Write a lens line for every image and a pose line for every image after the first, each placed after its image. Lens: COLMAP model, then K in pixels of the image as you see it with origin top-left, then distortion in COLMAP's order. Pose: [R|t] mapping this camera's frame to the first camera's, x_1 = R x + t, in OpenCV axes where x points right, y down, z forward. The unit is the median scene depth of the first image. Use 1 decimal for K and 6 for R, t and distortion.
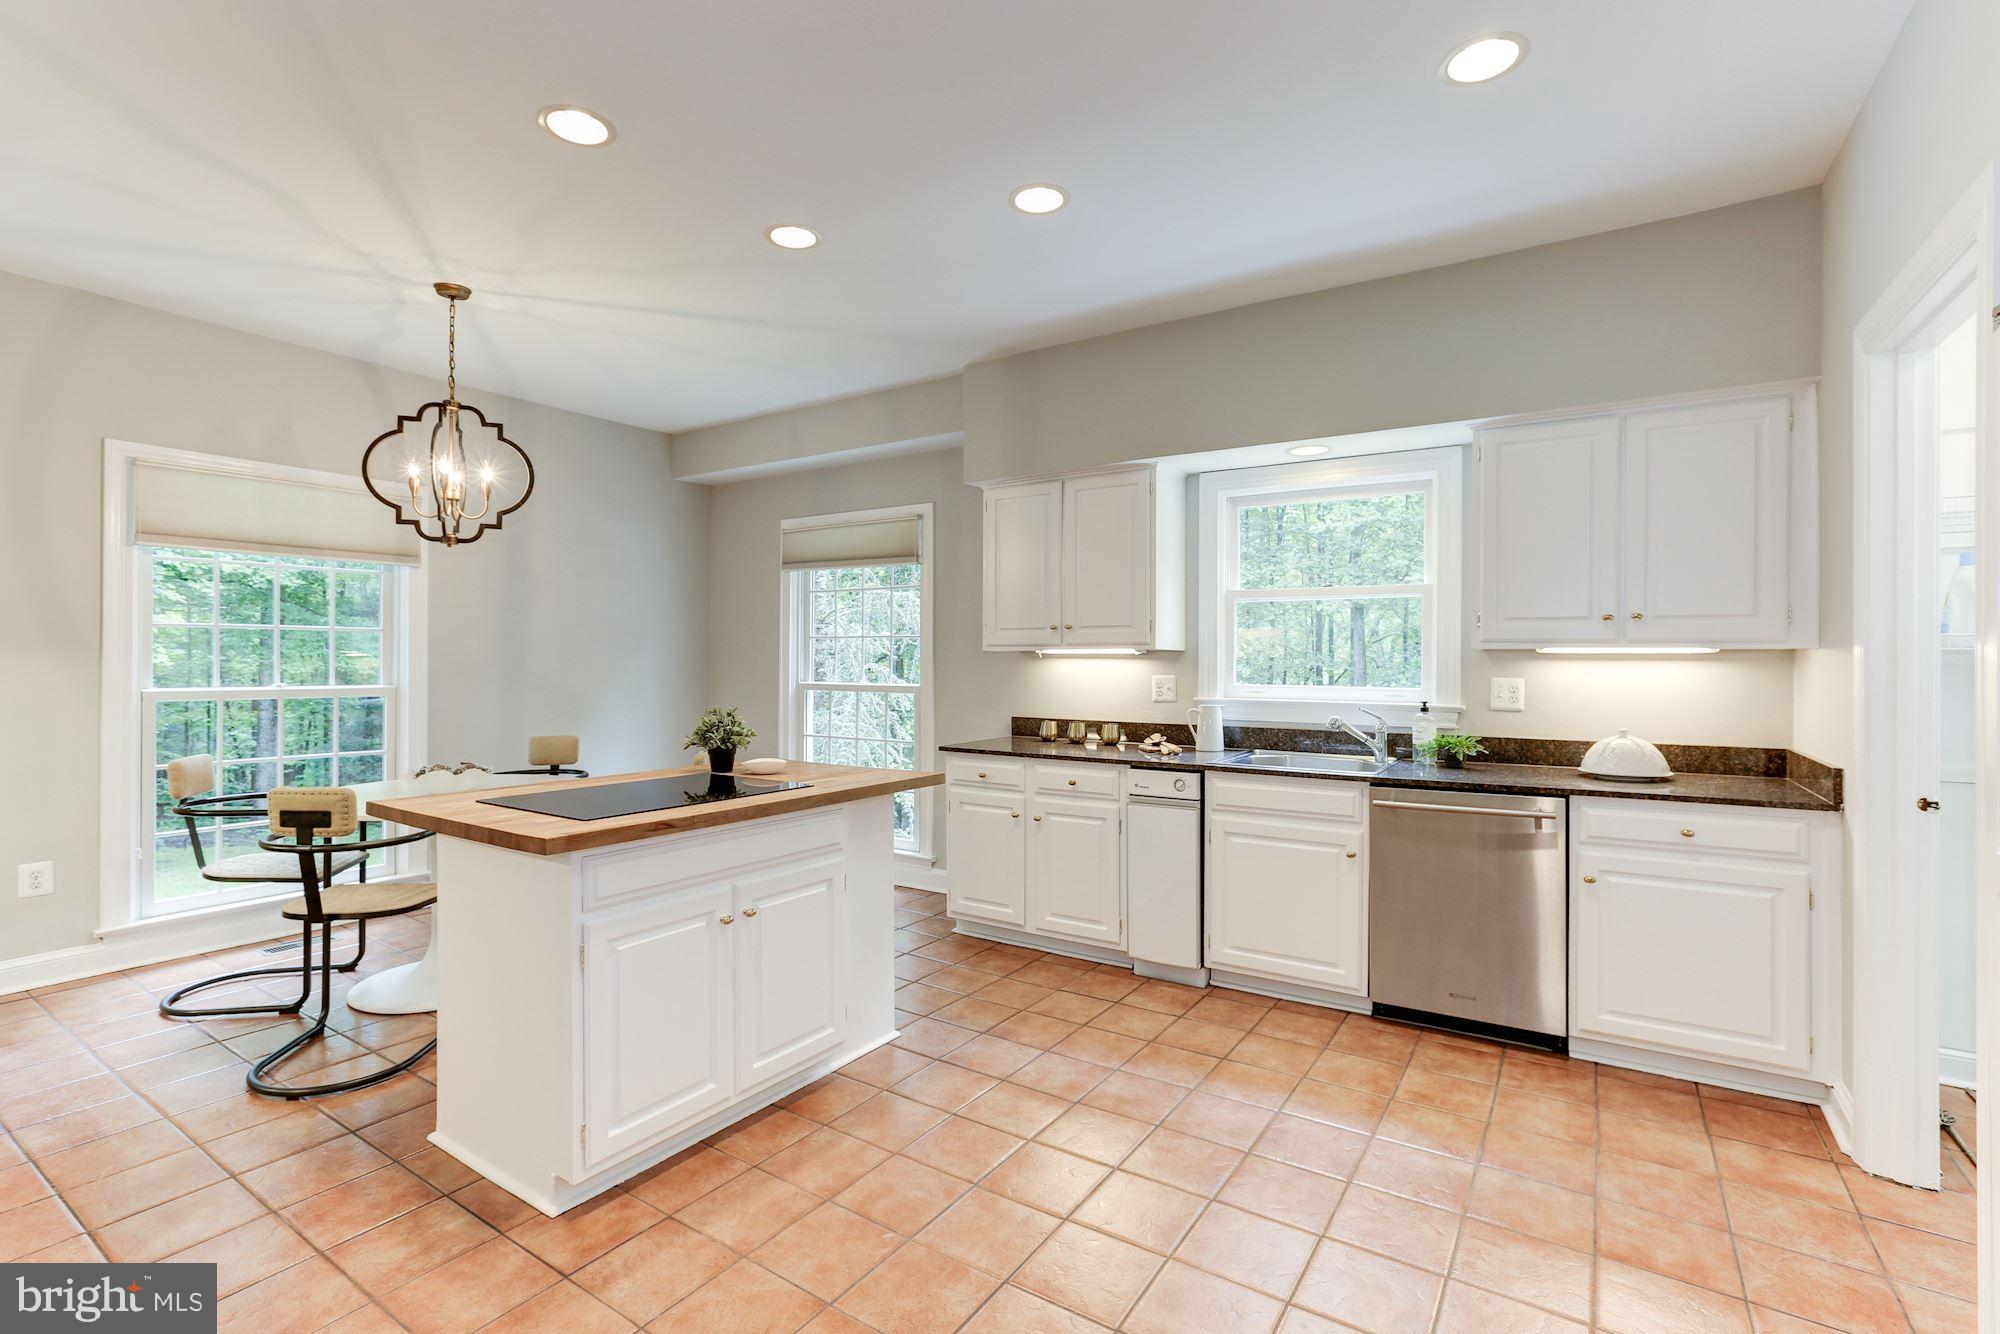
lens RADIAL K [[918.4, 0, 1000.0], [0, 918.4, 667.0], [0, 0, 1]] dist [-0.030153, 0.000246]
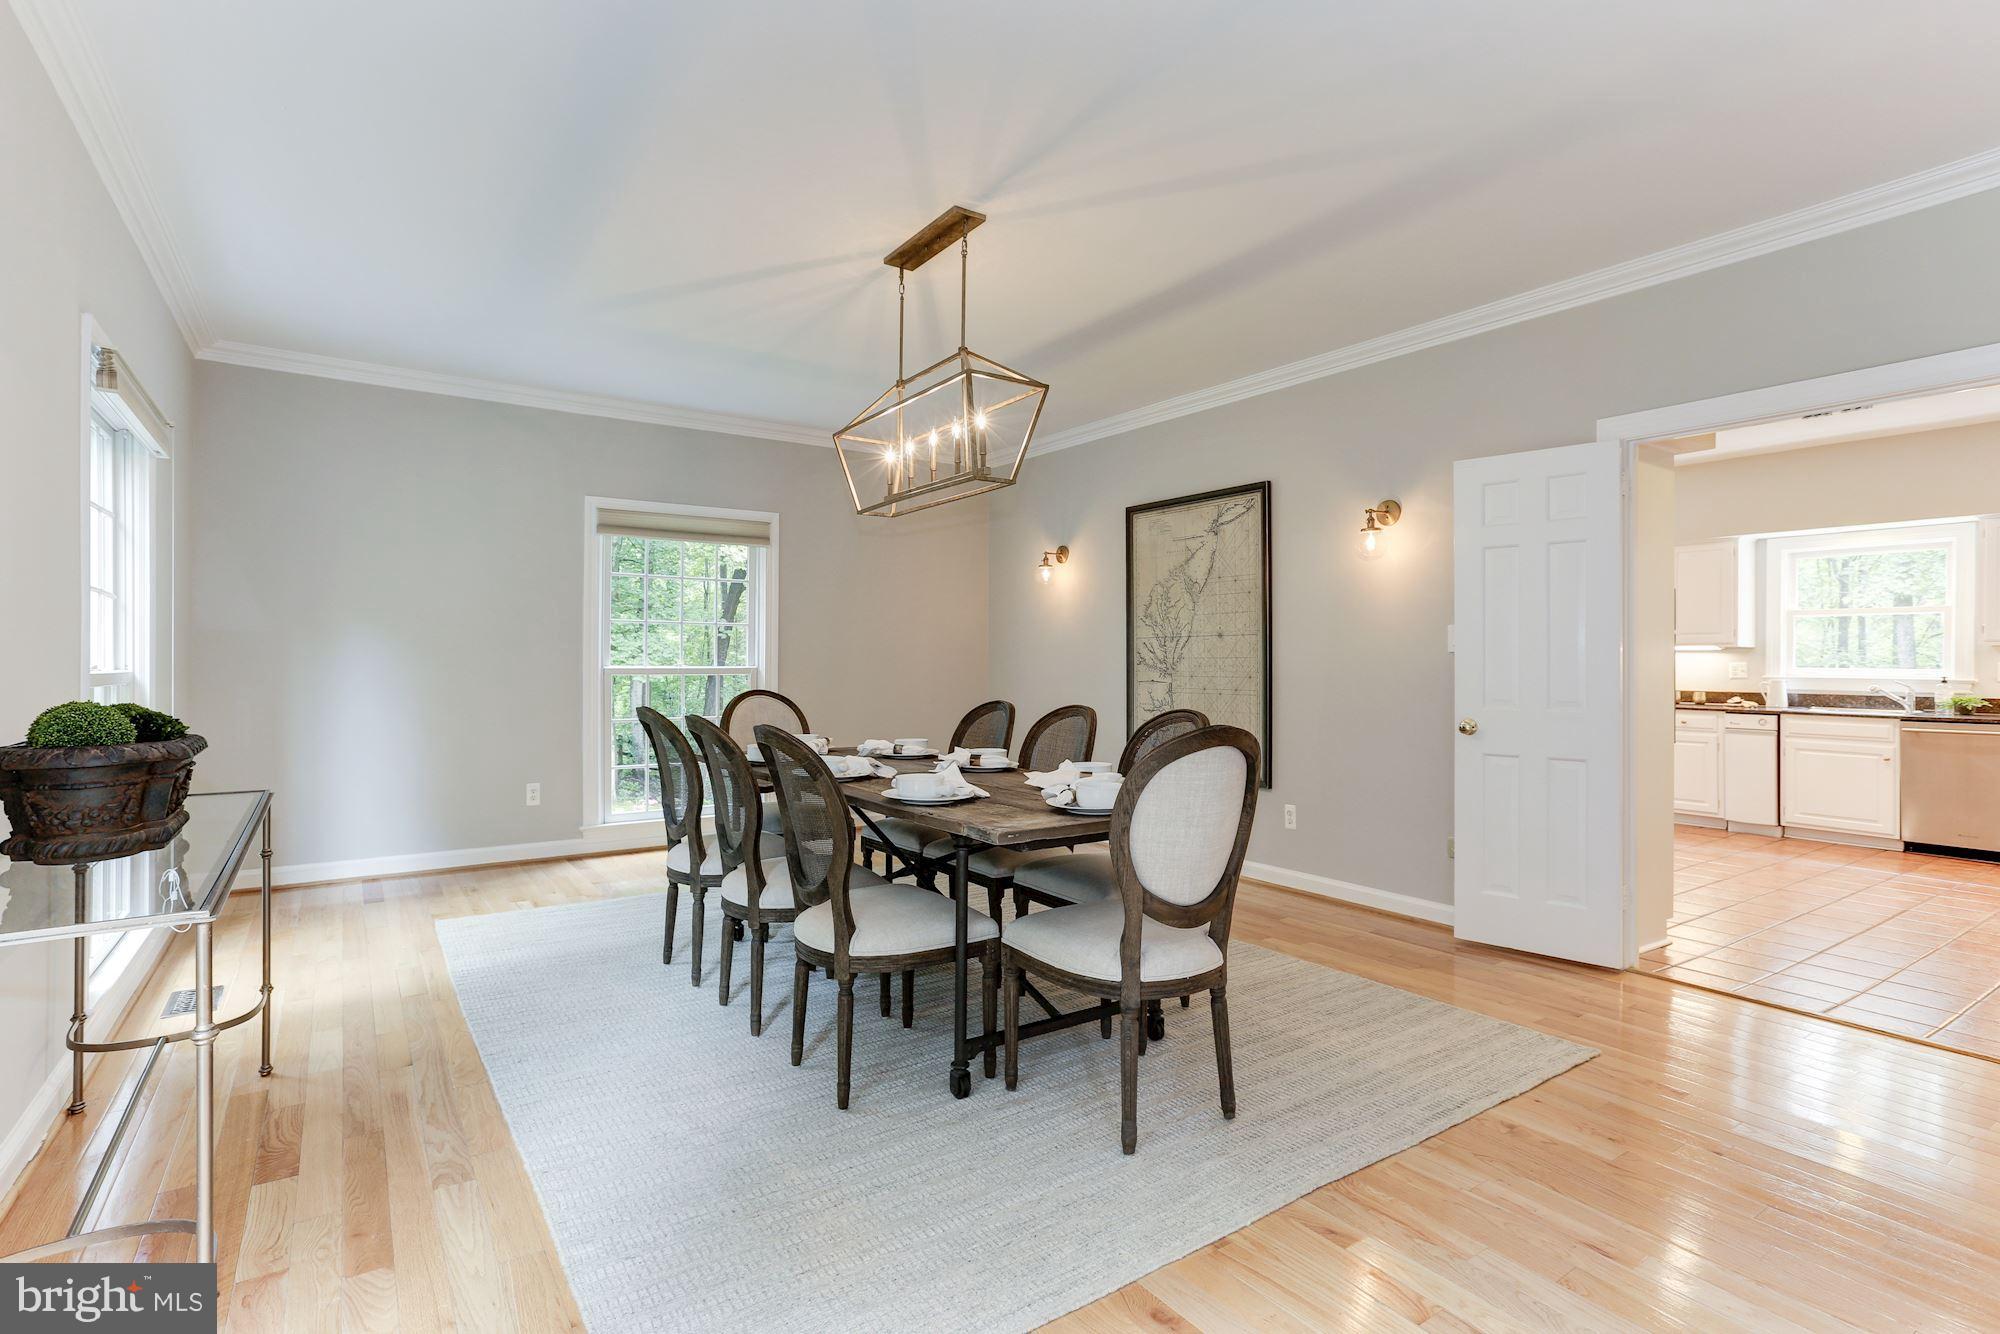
lens RADIAL K [[924.1, 0, 1009.4], [0, 924.1, 663.4], [0, 0, 1]] dist [0.002811, 0.000214]
pose [[0.922731, 0.002512, -0.385435, -0.437480], [-0.003623, 0.999991, -0.002155, 0.021625], [0.385427, 0.003385, 0.922732, -1.164887]]
